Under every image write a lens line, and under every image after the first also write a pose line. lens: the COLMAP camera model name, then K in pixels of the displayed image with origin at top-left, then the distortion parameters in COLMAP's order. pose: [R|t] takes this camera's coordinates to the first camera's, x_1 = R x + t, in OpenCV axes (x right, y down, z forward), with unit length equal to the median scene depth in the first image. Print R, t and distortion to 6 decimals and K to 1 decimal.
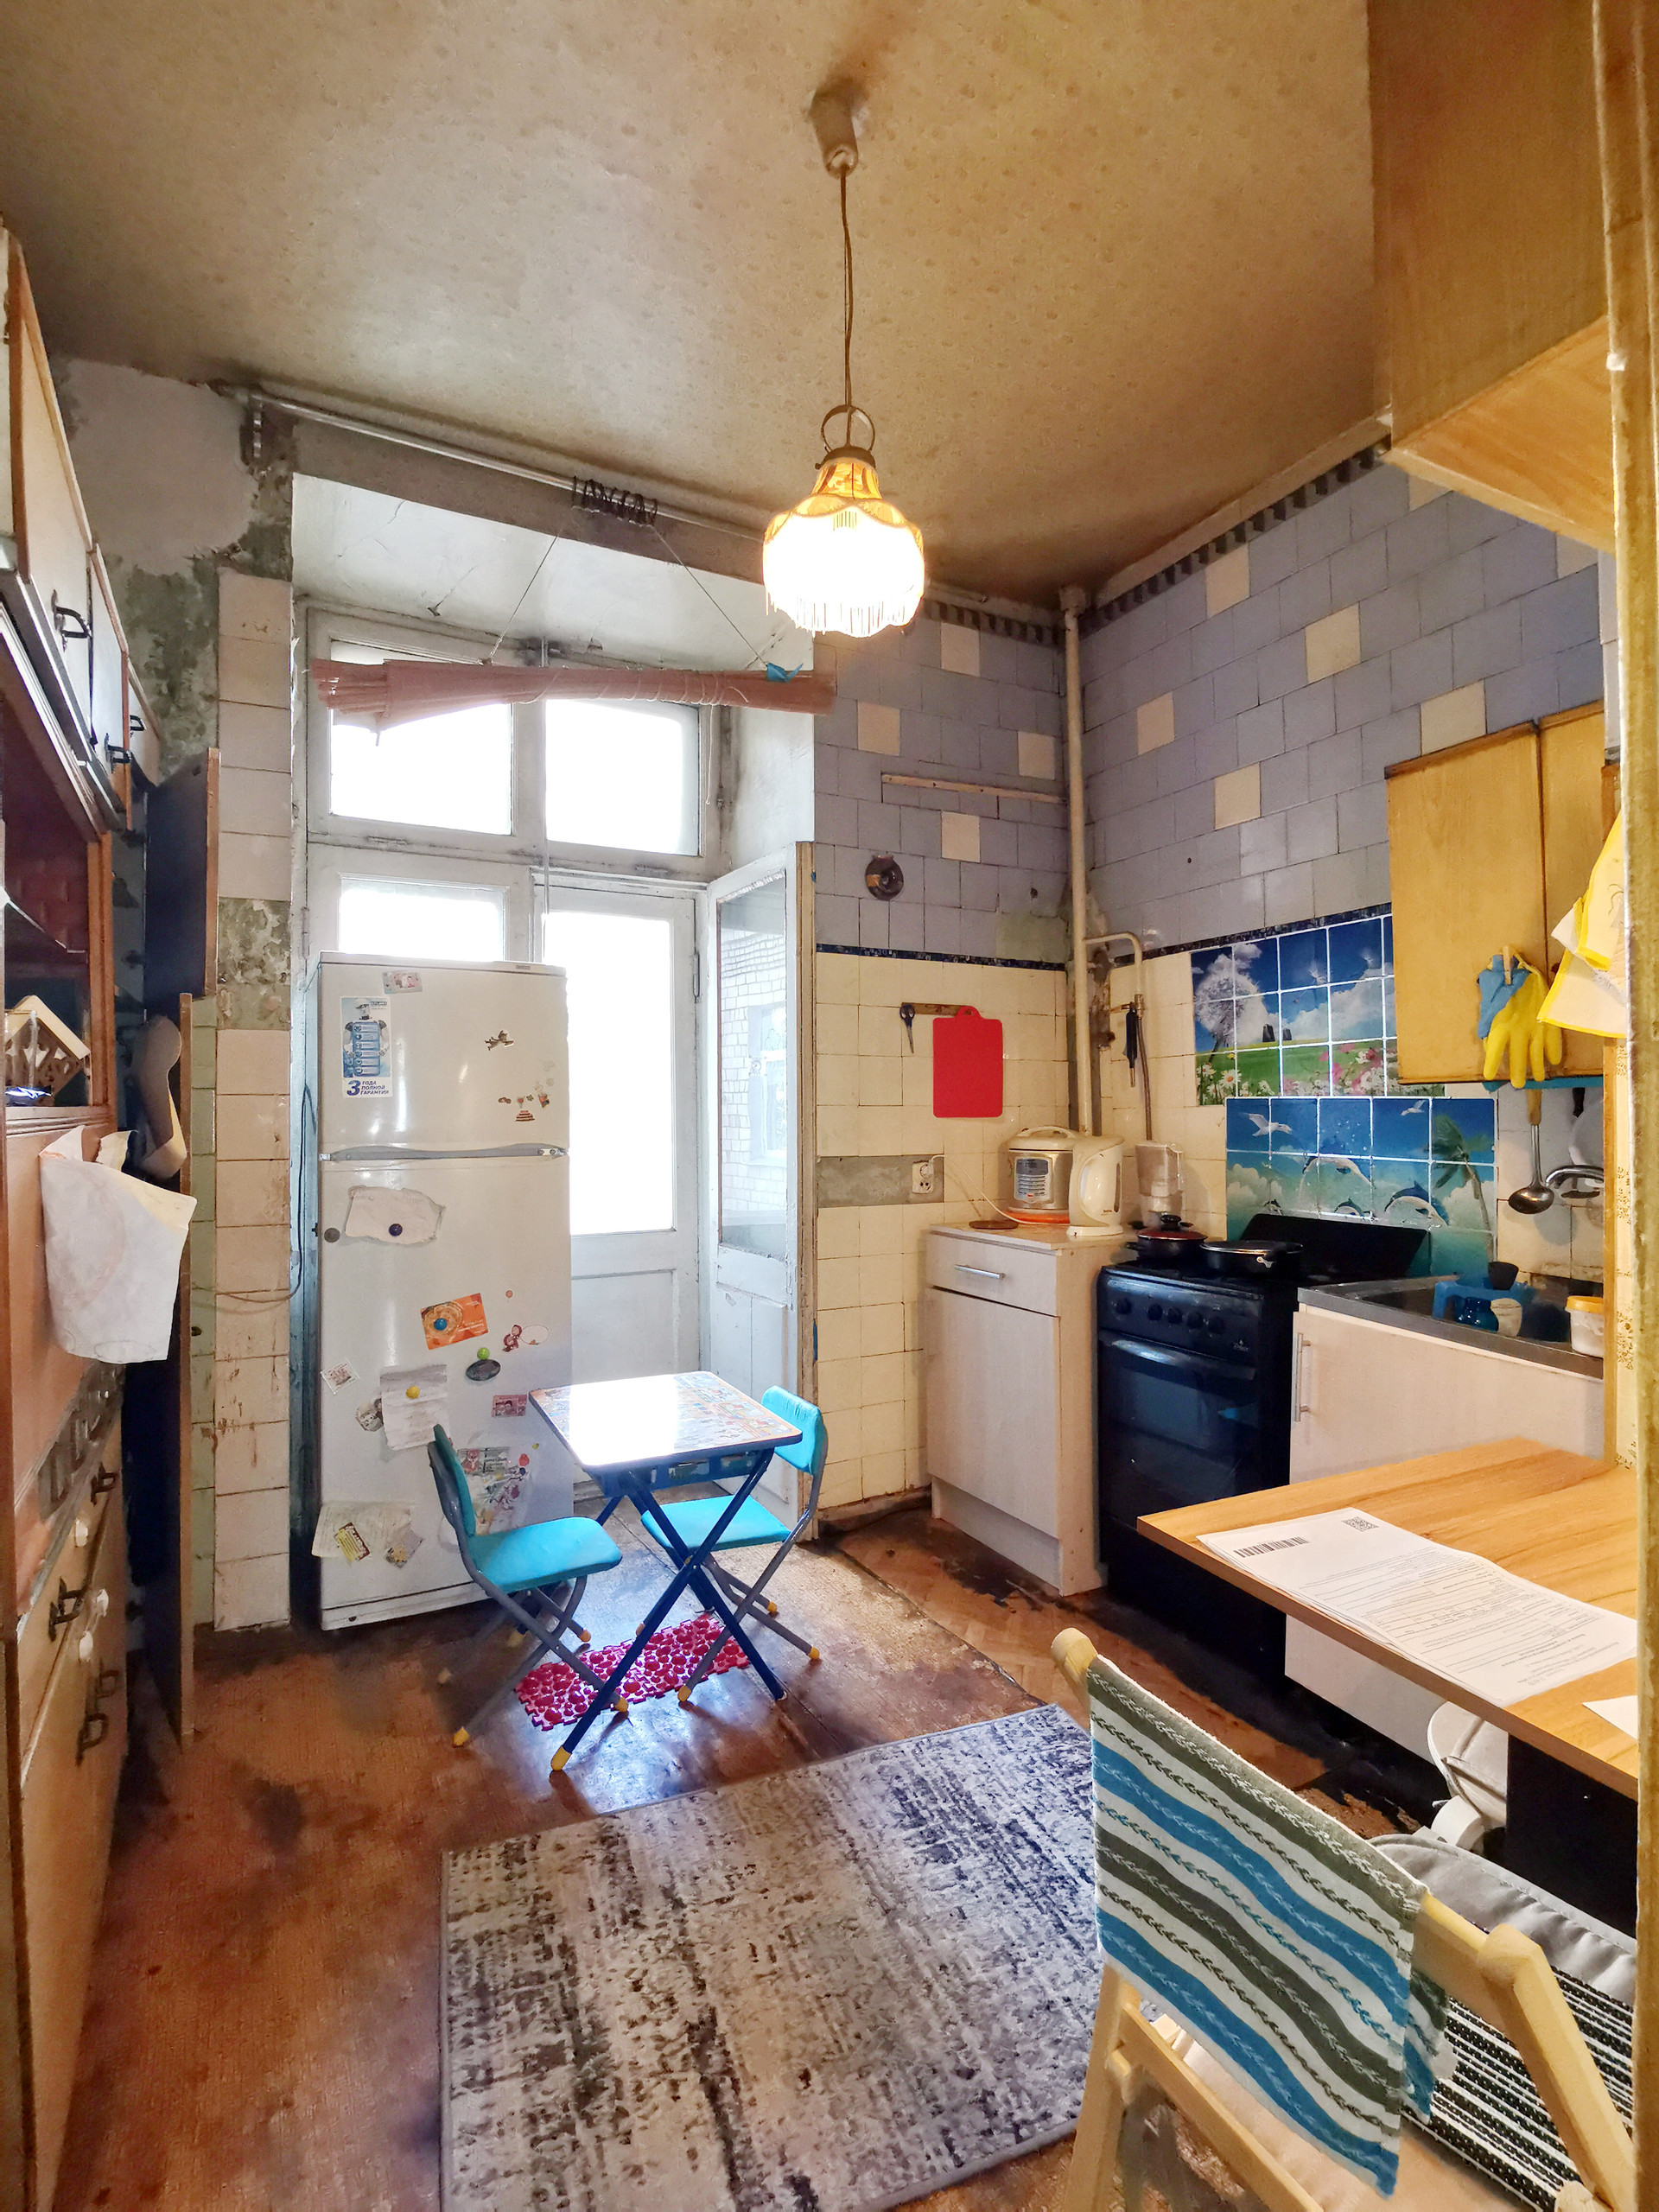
lens RADIAL K [[1087.6, 0, 832.4], [0, 1087.6, 1101.5], [0, 0, 1]] dist [0.000355, -0.001246]
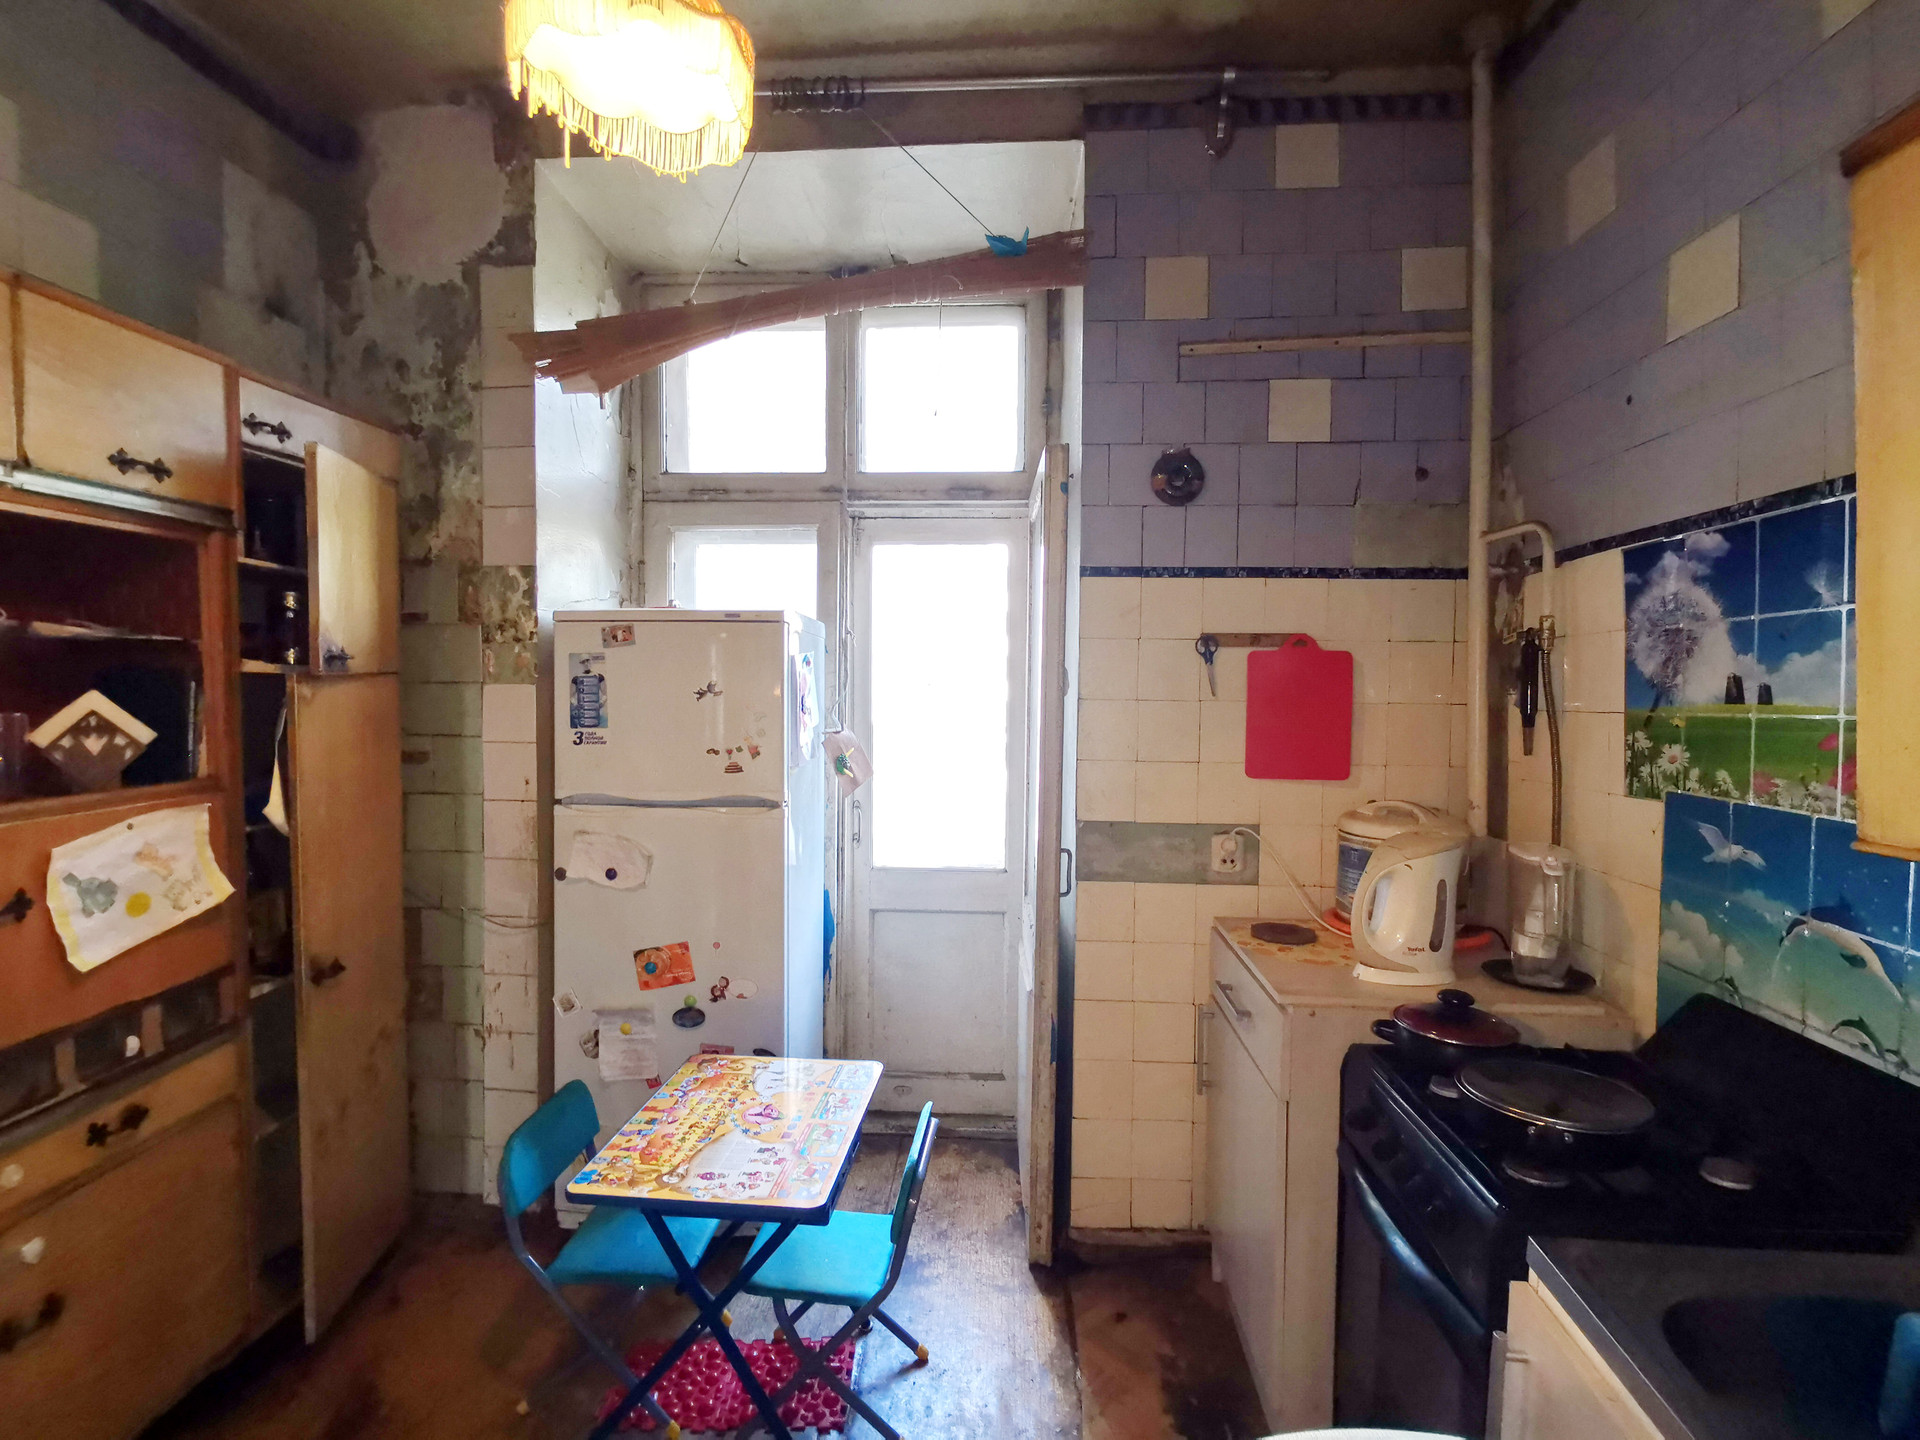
lens RADIAL K [[944.0, 0, 958.6], [0, 944.0, 721.5], [0, 0, 1]] dist [0.000355, -0.001246]
pose [[0.850471, 0.032418, -0.525022, 0.309849], [-0.006655, 0.998682, 0.050883, -0.067290], [0.525980, -0.039781, 0.849566, 0.353529]]
